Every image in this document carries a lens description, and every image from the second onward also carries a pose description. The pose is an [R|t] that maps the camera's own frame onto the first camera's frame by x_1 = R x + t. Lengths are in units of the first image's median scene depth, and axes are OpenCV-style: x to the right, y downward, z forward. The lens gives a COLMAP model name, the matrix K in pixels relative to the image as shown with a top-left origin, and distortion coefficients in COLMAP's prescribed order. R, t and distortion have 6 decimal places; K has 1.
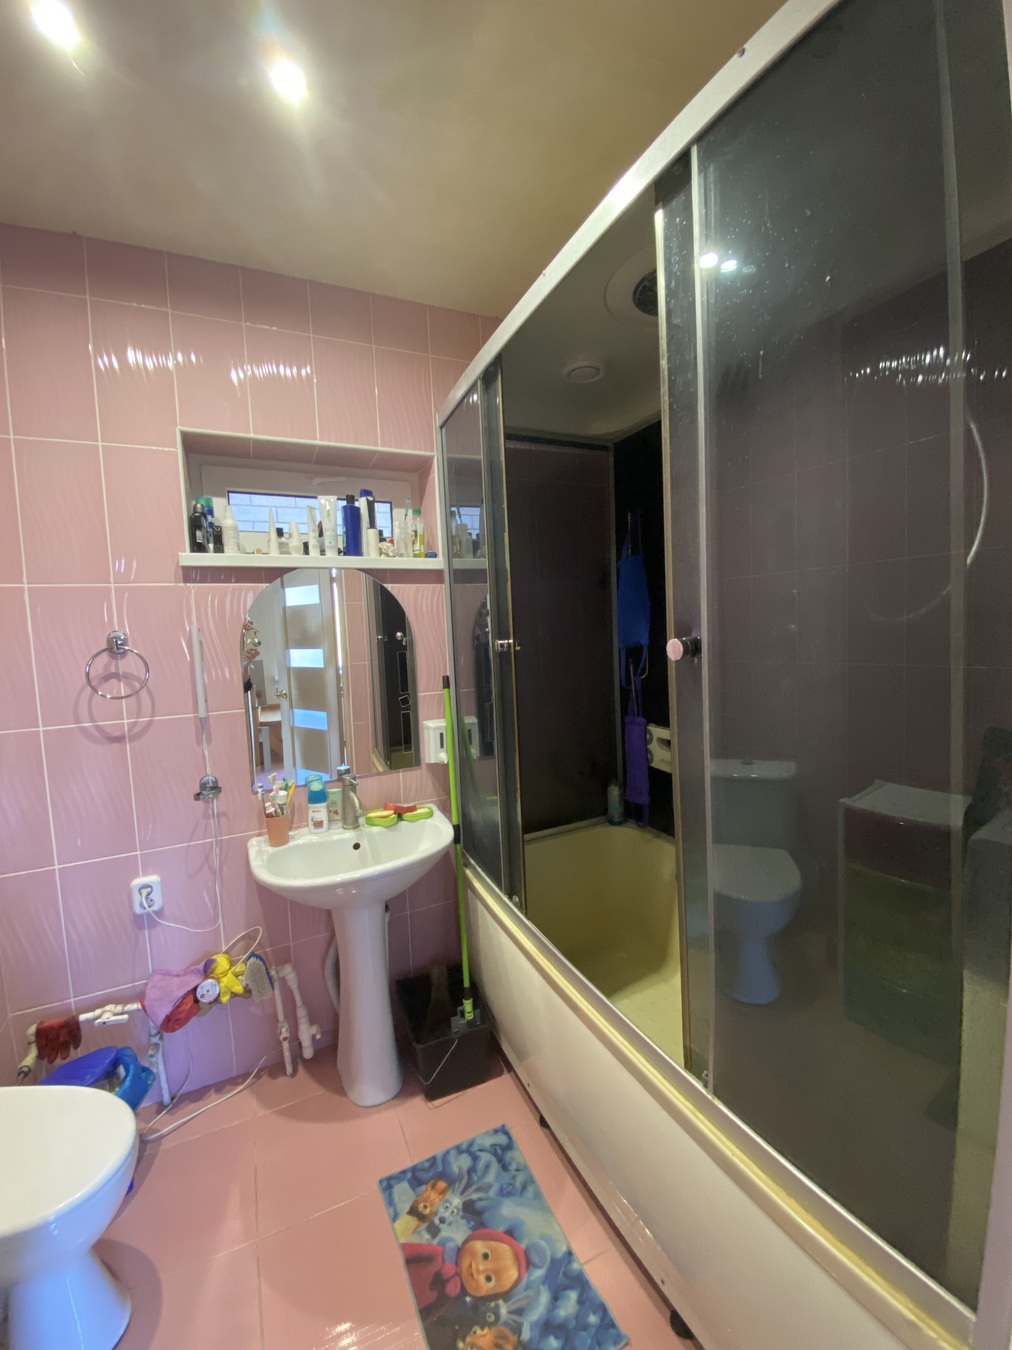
lens RADIAL K [[548.4, 0, 502.8], [0, 548.4, 677.2], [0, 0, 1]] dist [0.045821, -0.036039]
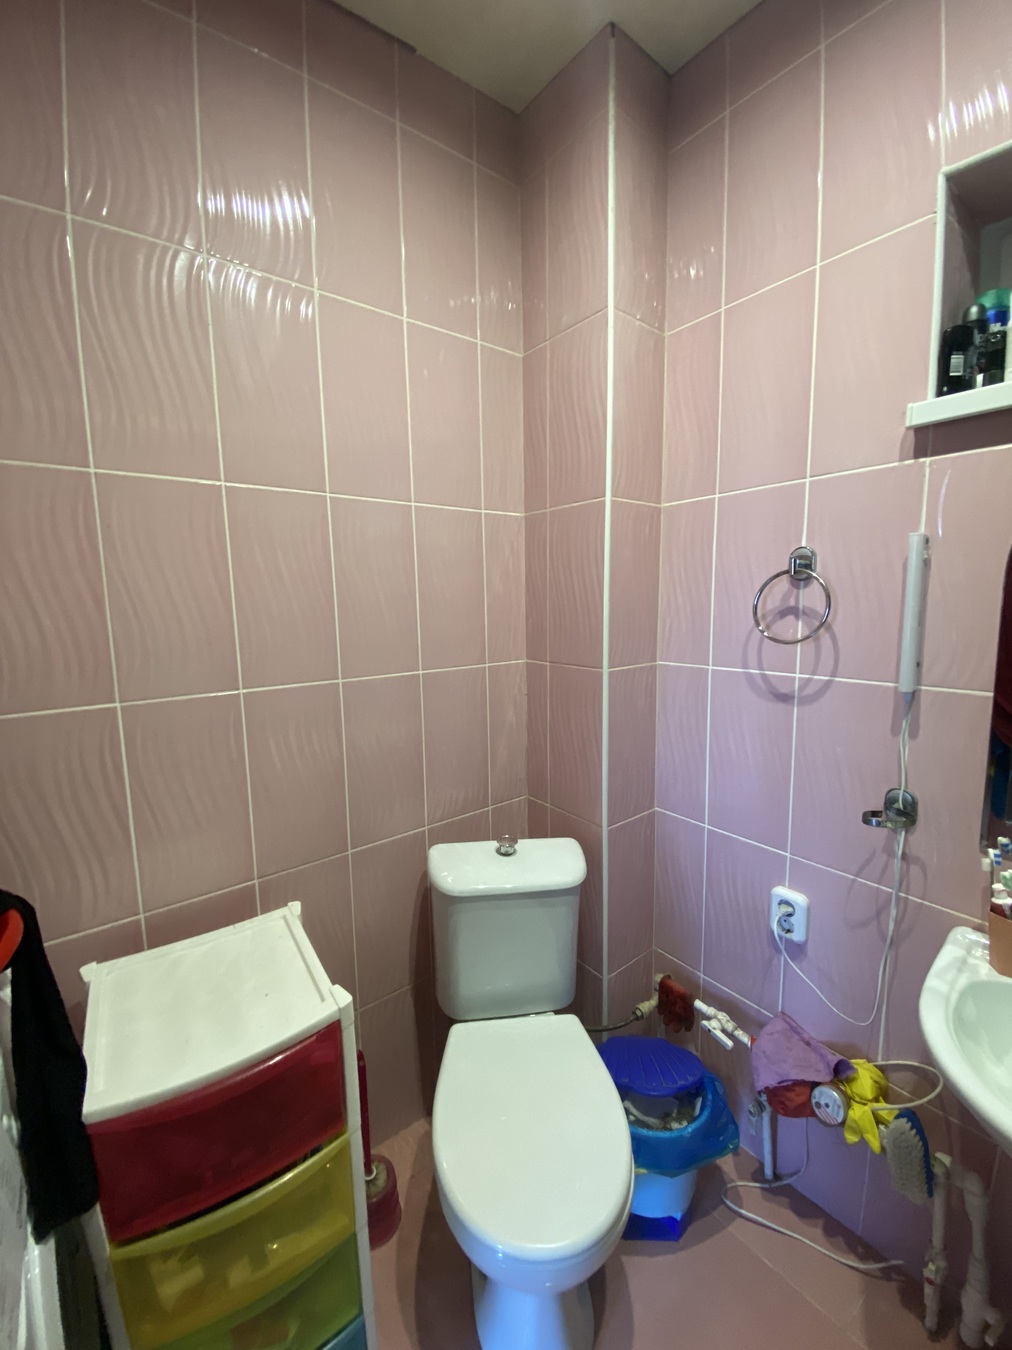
lens RADIAL K [[552.4, 0, 502.7], [0, 552.4, 671.1], [0, 0, 1]] dist [0.018091, -0.017330]
pose [[0.209790, 0.175479, -0.961871, -0.072537], [-0.050696, 0.984392, 0.168530, -0.027102], [0.976431, 0.013407, 0.215412, 0.469307]]
